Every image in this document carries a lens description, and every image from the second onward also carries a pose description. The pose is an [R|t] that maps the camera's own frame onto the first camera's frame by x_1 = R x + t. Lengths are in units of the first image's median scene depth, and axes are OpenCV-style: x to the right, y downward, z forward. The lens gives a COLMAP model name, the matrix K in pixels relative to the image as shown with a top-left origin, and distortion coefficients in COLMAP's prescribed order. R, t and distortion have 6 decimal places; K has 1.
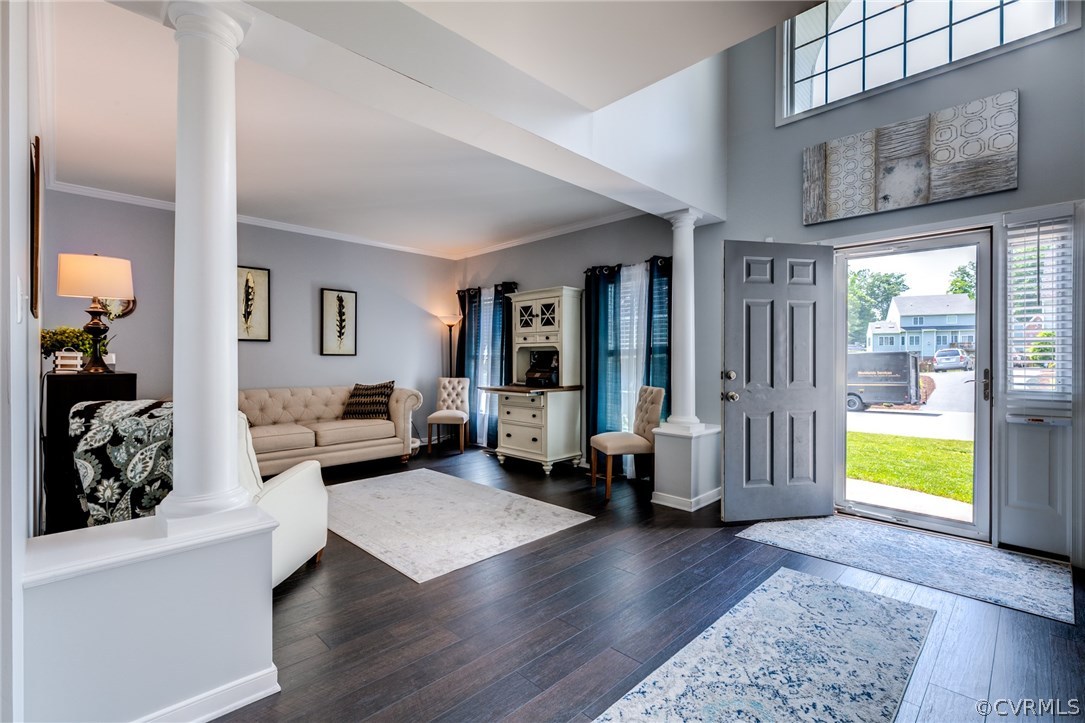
lens RADIAL K [[488.3, 0, 544.6], [0, 488.3, 360.6], [0, 0, 1]] dist [0.006735, -0.000252]
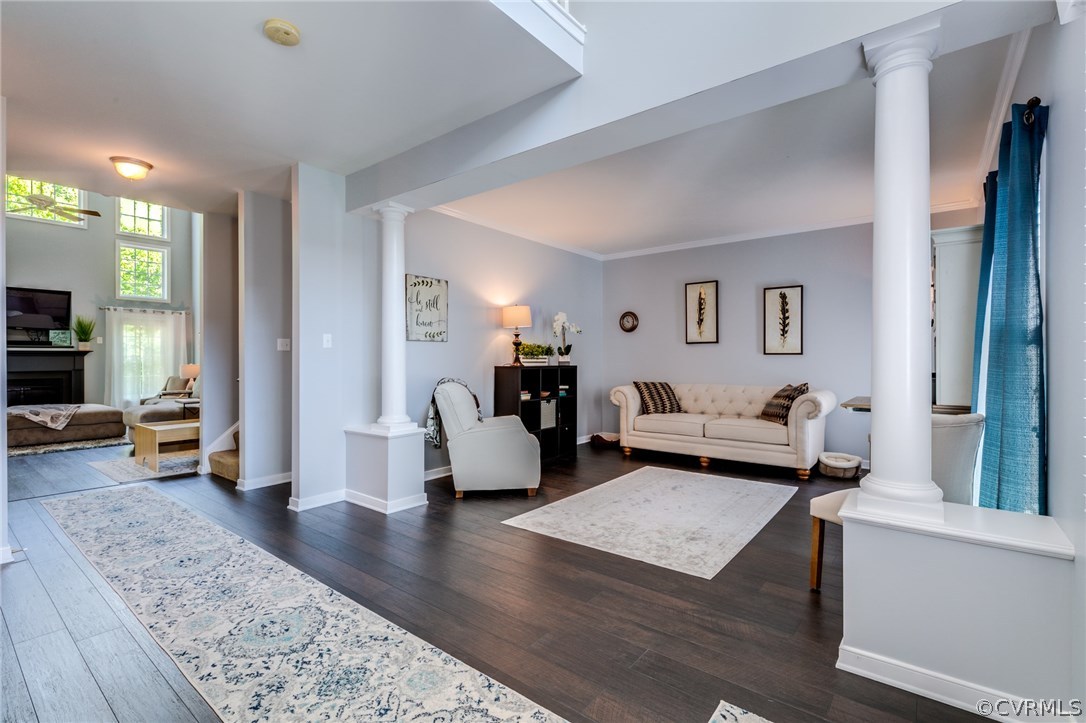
lens RADIAL K [[488.7, 0, 545.1], [0, 488.7, 360.6], [0, 0, 1]] dist [0.006735, -0.000252]
pose [[0.123275, 0.003238, -0.992367, 0.545770], [-0.001931, 0.999994, 0.003023, -0.000479], [0.992371, 0.001544, 0.123280, 0.468646]]
